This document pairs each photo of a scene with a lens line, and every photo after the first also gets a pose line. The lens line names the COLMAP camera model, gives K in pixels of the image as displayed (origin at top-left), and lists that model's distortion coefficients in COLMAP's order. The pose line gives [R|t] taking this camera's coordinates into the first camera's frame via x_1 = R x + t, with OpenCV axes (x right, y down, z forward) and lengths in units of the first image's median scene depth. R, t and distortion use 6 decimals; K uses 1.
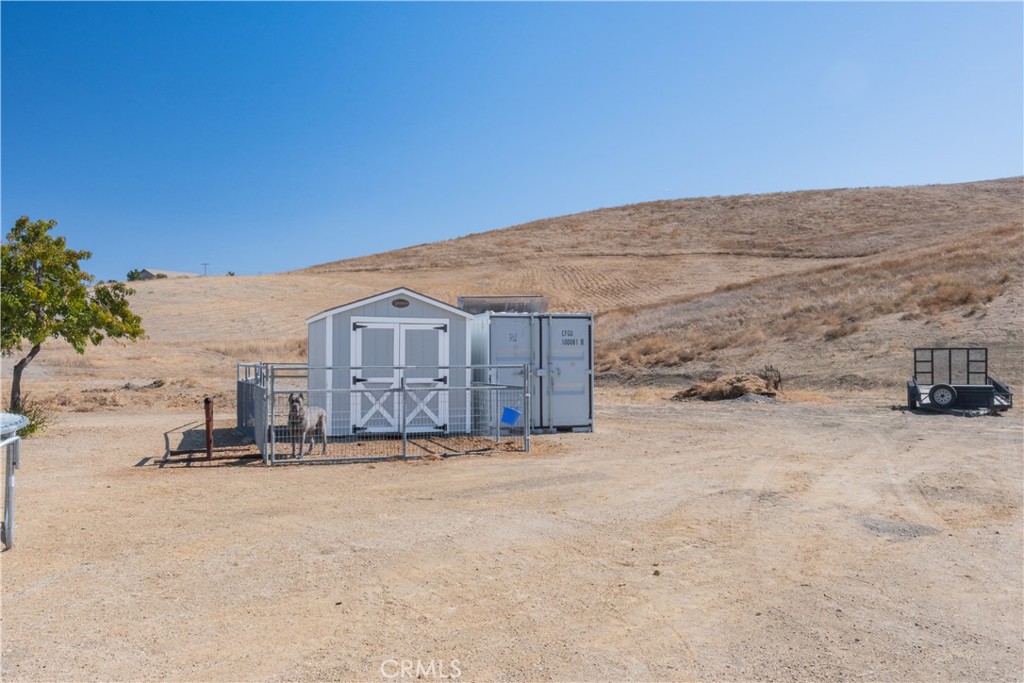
lens RADIAL K [[849.8, 0, 512.0], [0, 849.8, 341.5], [0, 0, 1]] dist [0.002894, 0.002703]
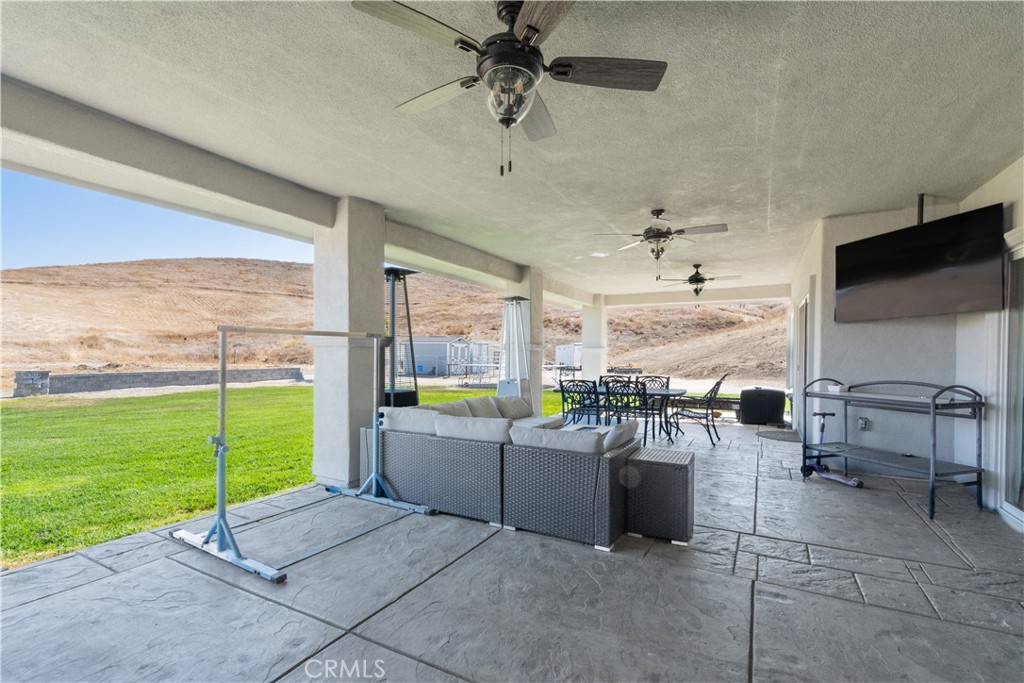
lens RADIAL K [[462.7, 0, 511.5], [0, 462.7, 360.3], [0, 0, 1]] dist [-0.000625, -0.000077]
pose [[0.710930, -0.000548, 0.703263, -0.115338], [-0.025452, 0.999325, 0.026508, -0.001182], [-0.702802, -0.036745, 0.710435, -0.054135]]
